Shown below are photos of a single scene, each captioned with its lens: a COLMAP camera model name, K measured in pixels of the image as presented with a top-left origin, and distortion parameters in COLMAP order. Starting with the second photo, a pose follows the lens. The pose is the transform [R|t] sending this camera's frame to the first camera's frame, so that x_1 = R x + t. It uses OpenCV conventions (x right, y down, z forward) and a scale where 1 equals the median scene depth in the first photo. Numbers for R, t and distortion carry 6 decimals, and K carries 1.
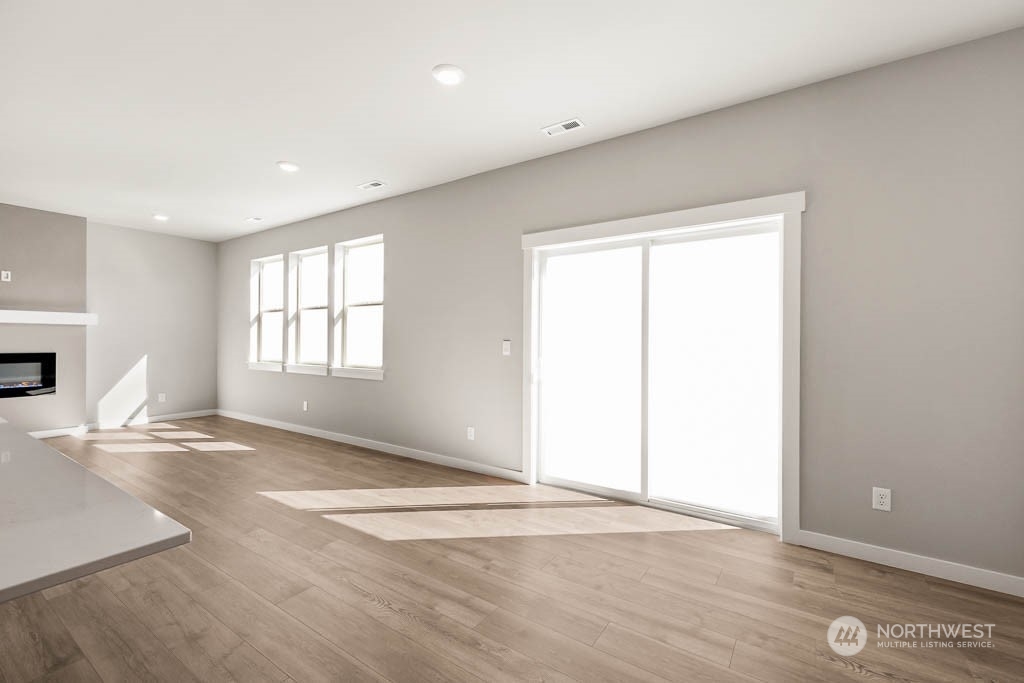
lens RADIAL K [[454.4, 0, 512.0], [0, 454.4, 341.5], [0, 0, 1]] dist [0.012756, -0.000303]
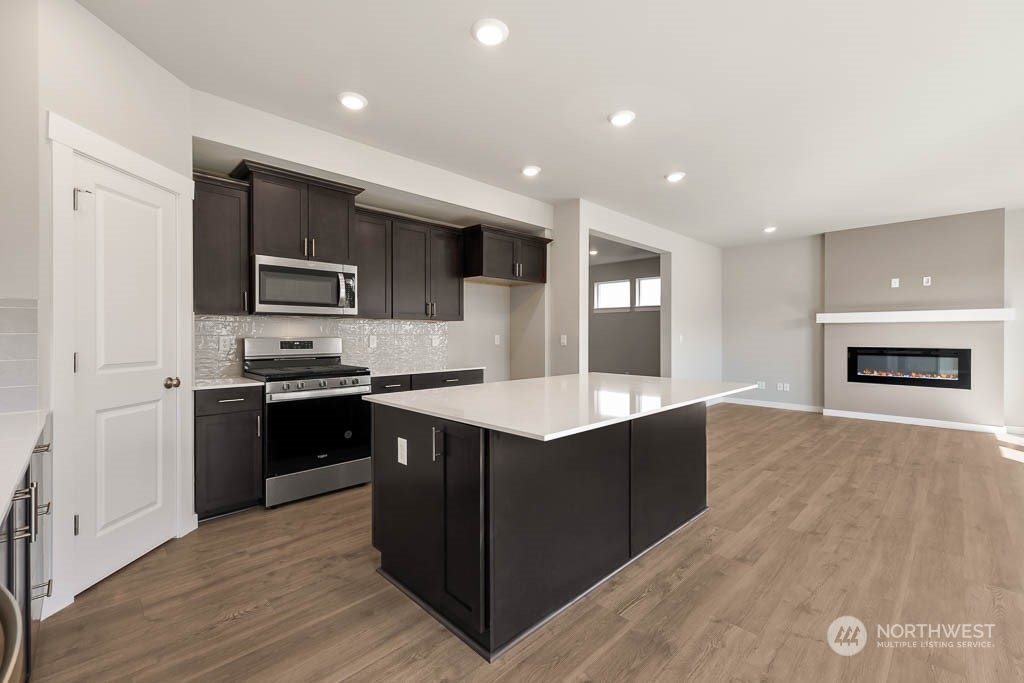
lens RADIAL K [[434.7, 0, 511.2], [0, 434.7, 333.8], [0, 0, 1]] dist [0.000600, -0.000023]
pose [[-0.178778, -0.003420, -0.983883, 0.142637], [-0.007642, 0.999969, -0.002088, 0.000289], [0.983860, 0.007146, -0.178799, 0.156484]]
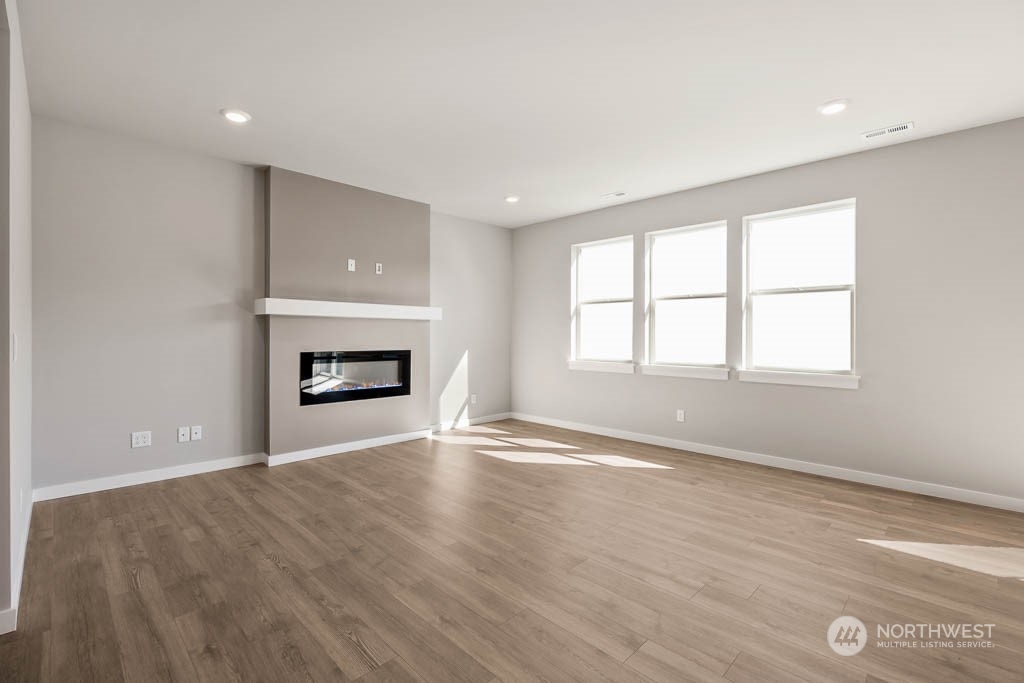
lens RADIAL K [[457.5, 0, 513.8], [0, 457.5, 334.9], [0, 0, 1]] dist [0.000789, -0.000241]
pose [[0.984853, 0.001168, -0.173386, -0.598581], [-0.002574, 0.999966, -0.007888, 0.001020], [0.173370, 0.008215, 0.984822, 0.112770]]
